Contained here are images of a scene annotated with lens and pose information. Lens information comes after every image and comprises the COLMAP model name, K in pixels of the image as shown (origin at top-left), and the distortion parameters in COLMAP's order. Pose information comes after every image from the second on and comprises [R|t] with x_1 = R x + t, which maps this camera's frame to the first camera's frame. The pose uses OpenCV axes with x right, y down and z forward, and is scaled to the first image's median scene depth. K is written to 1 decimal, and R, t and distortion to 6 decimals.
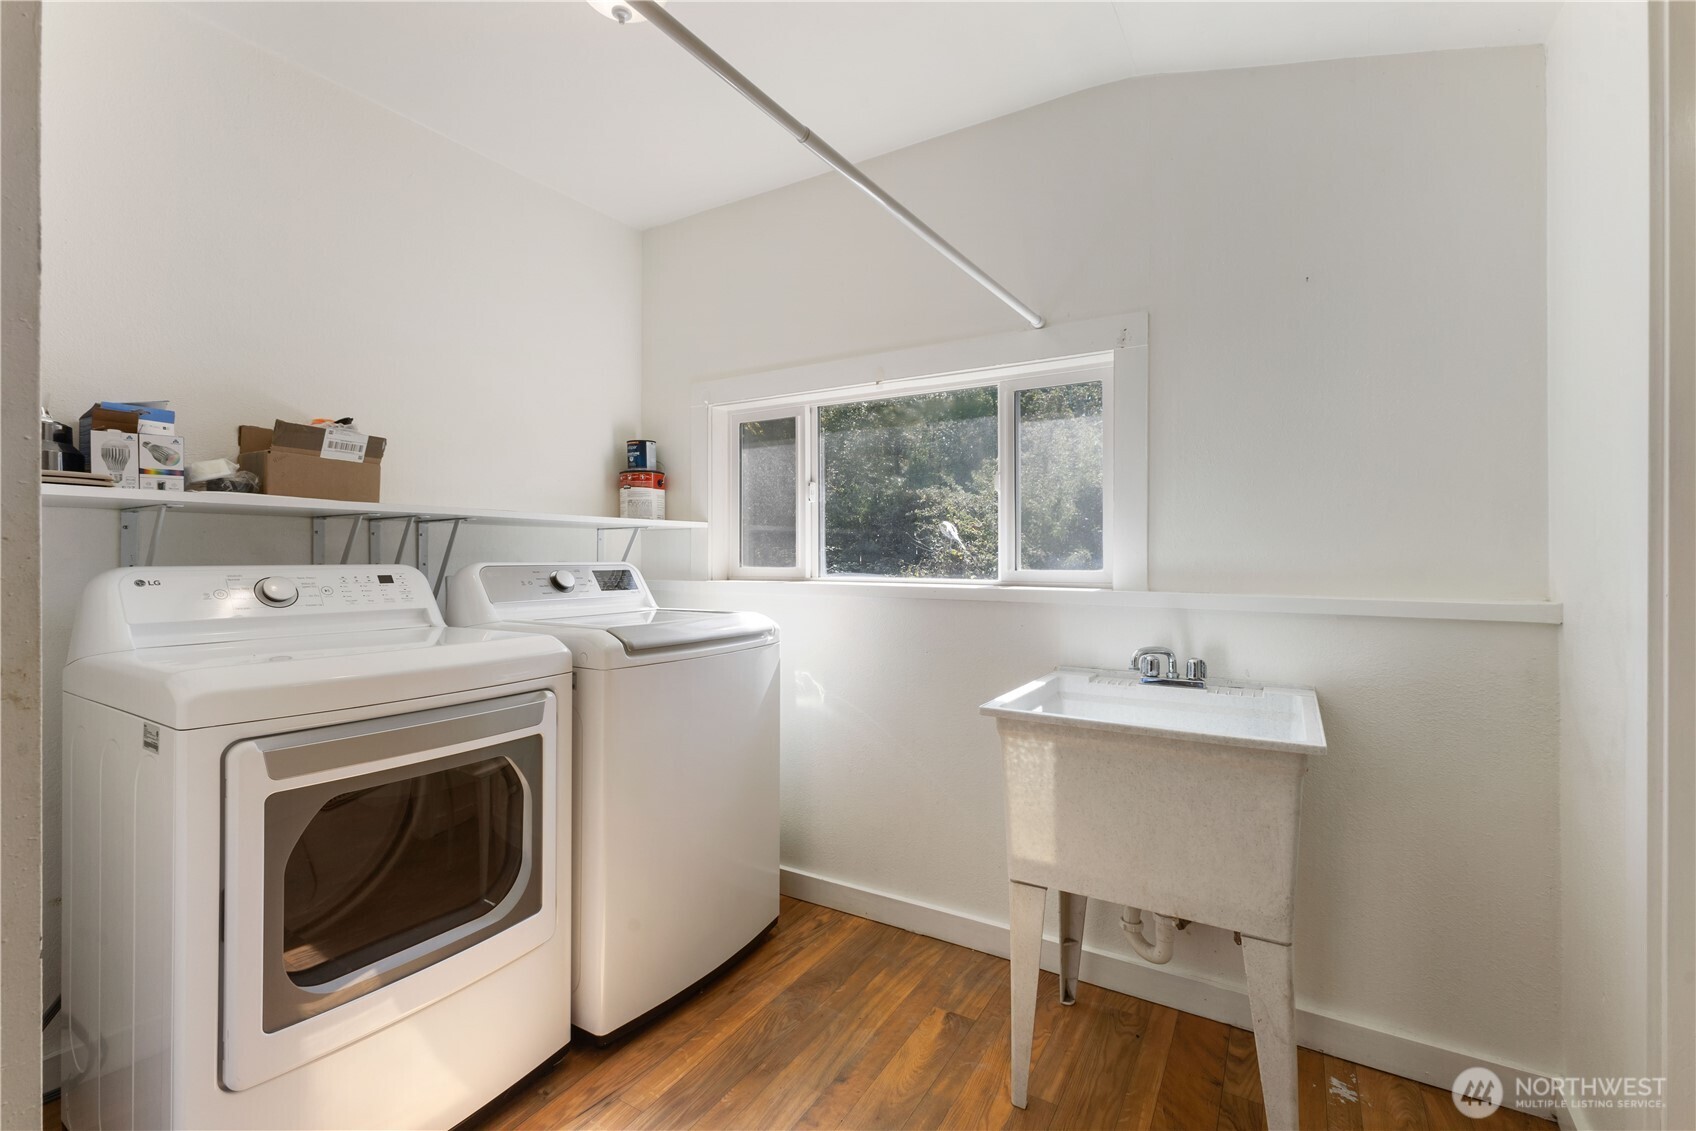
lens RADIAL K [[745.4, 0, 841.5], [0, 745.4, 557.9], [0, 0, 1]] dist [0.010215, -0.004222]
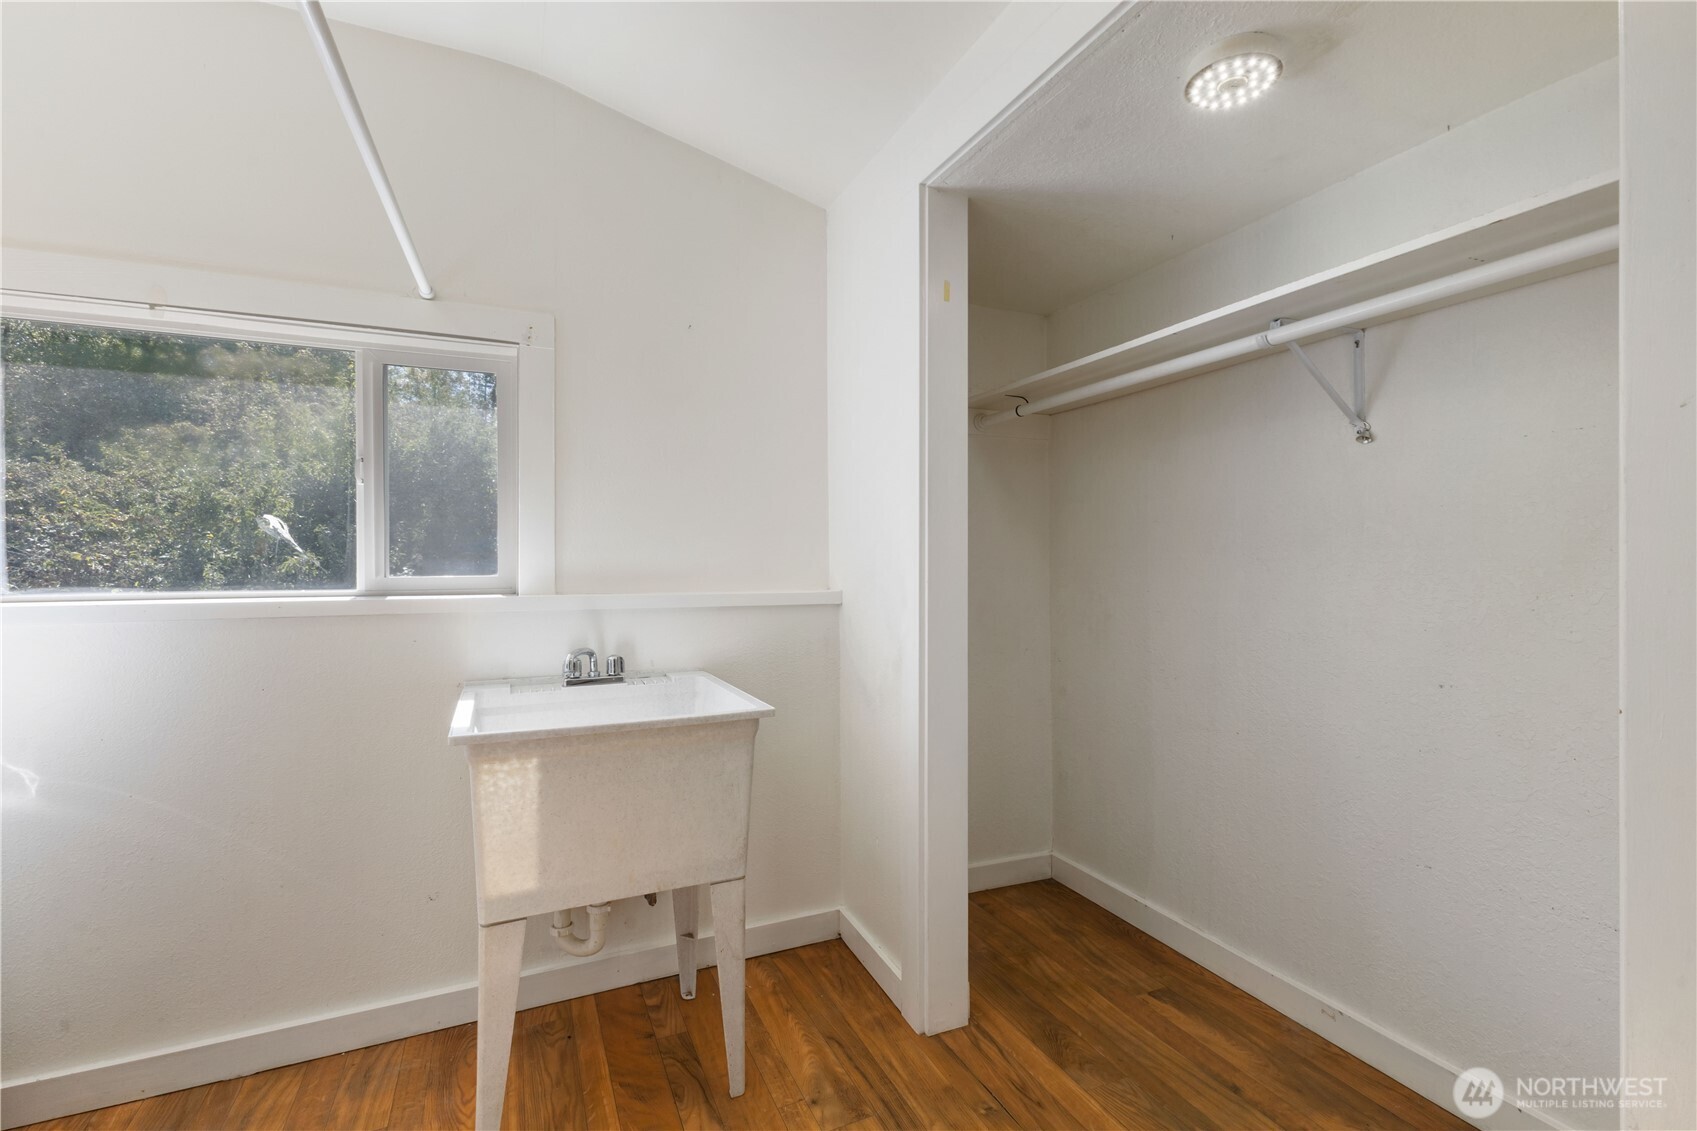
lens RADIAL K [[745.8, 0, 846.5], [0, 745.8, 563.1], [0, 0, 1]] dist [0.010215, -0.004222]
pose [[0.557540, -0.004338, 0.830139, -0.235496], [0.004343, 0.999988, 0.002309, 0.001818], [-0.830139, 0.002318, 0.557552, 0.132479]]
